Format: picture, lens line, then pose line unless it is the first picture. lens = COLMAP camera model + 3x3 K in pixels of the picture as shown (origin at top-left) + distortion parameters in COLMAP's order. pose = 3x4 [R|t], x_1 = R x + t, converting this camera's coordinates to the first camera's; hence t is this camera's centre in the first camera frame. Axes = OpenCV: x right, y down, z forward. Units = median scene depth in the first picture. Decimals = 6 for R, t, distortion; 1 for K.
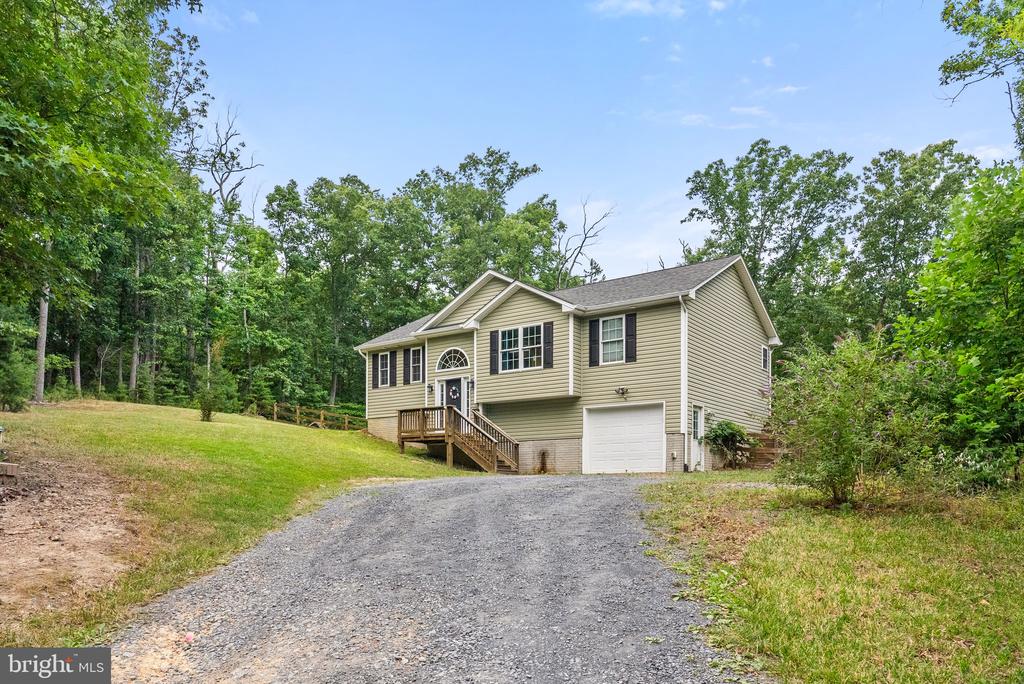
lens RADIAL K [[694.6, 0, 509.8], [0, 694.6, 365.5], [0, 0, 1]] dist [0.003154, 0.001144]
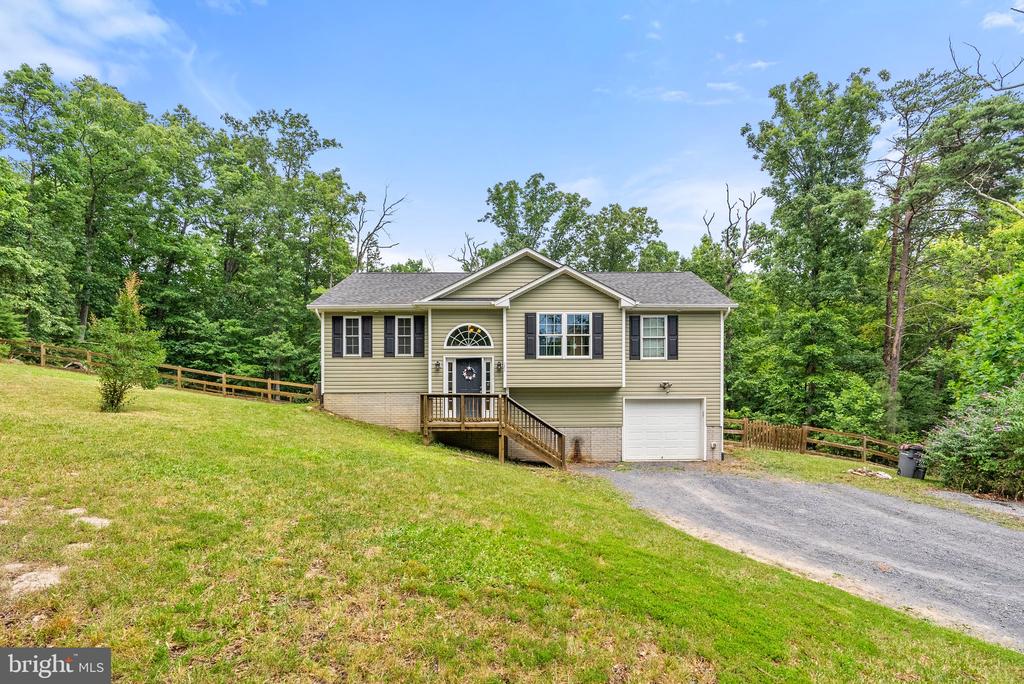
lens RADIAL K [[471.9, 0, 512.0], [0, 471.9, 342.0], [0, 0, 1]] dist [-0.000898, -0.000095]
pose [[0.802092, 0.060916, 0.594085, -0.424024], [-0.096542, 0.994926, 0.028327, -0.025842], [-0.589345, -0.080075, 0.803903, 0.481894]]
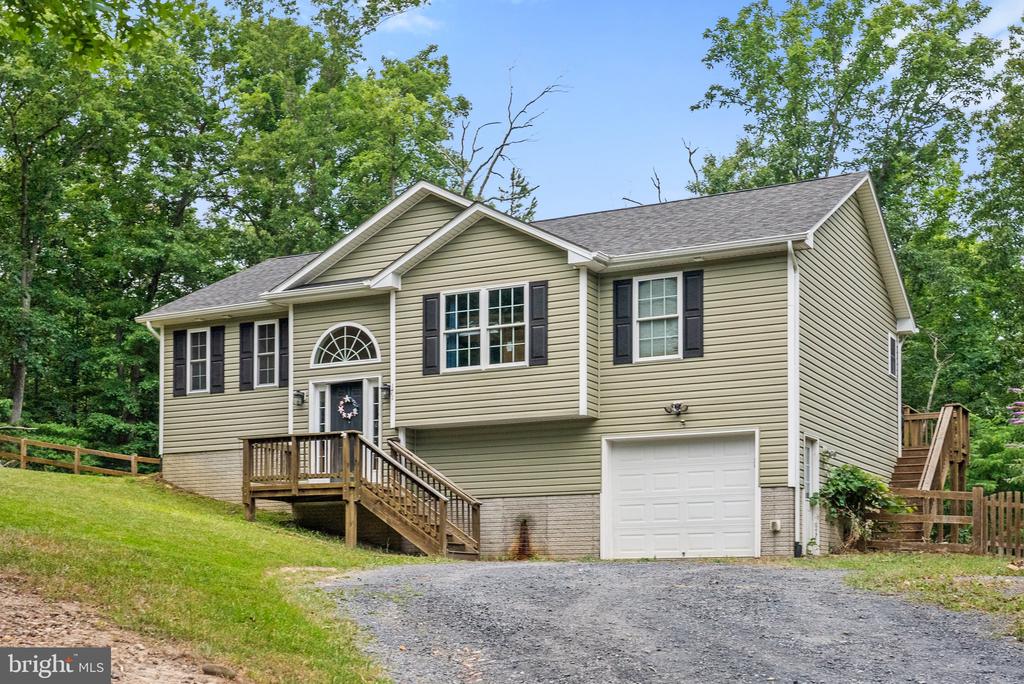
lens RADIAL K [[1267.5, 0, 490.5], [0, 1267.5, 344.9], [0, 0, 1]] dist [0.094745, -0.027724]
pose [[0.989124, 0.022977, 0.145281, -0.118428], [-0.021462, 0.999698, -0.011989, 0.000491], [-0.145512, 0.008740, 0.989318, 0.014921]]
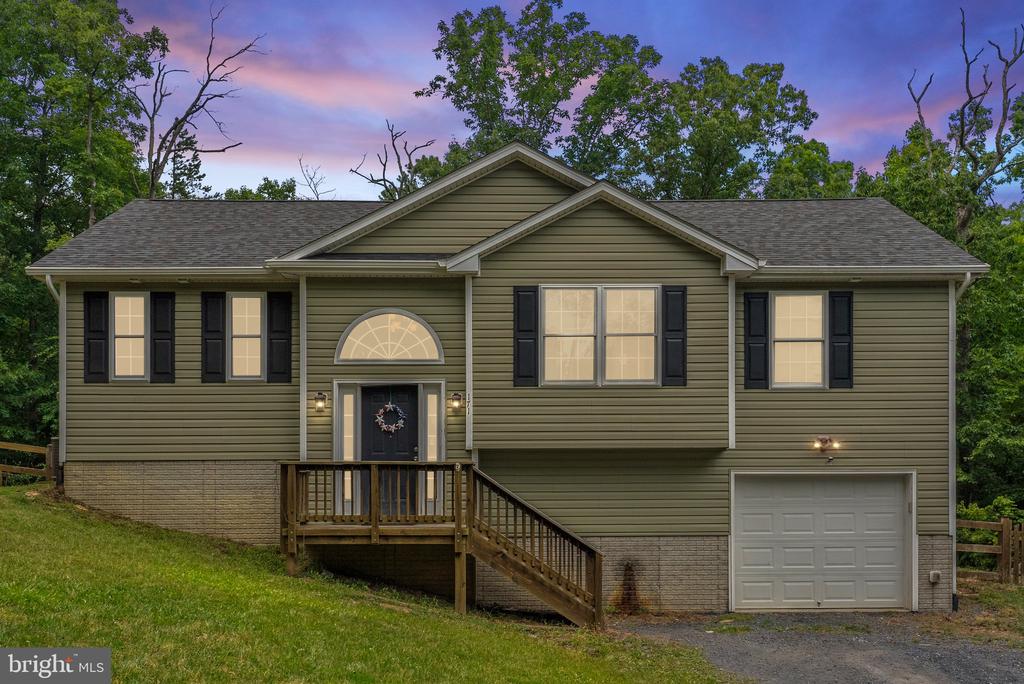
lens RADIAL K [[1010.5, 0, 492.1], [0, 1010.5, 369.8], [0, 0, 1]] dist [0.054428, -0.009095]
pose [[0.801860, 0.055725, 0.594908, -0.409899], [-0.095224, 0.994835, 0.035164, -0.017408], [-0.589876, -0.084846, 0.803024, 0.492933]]
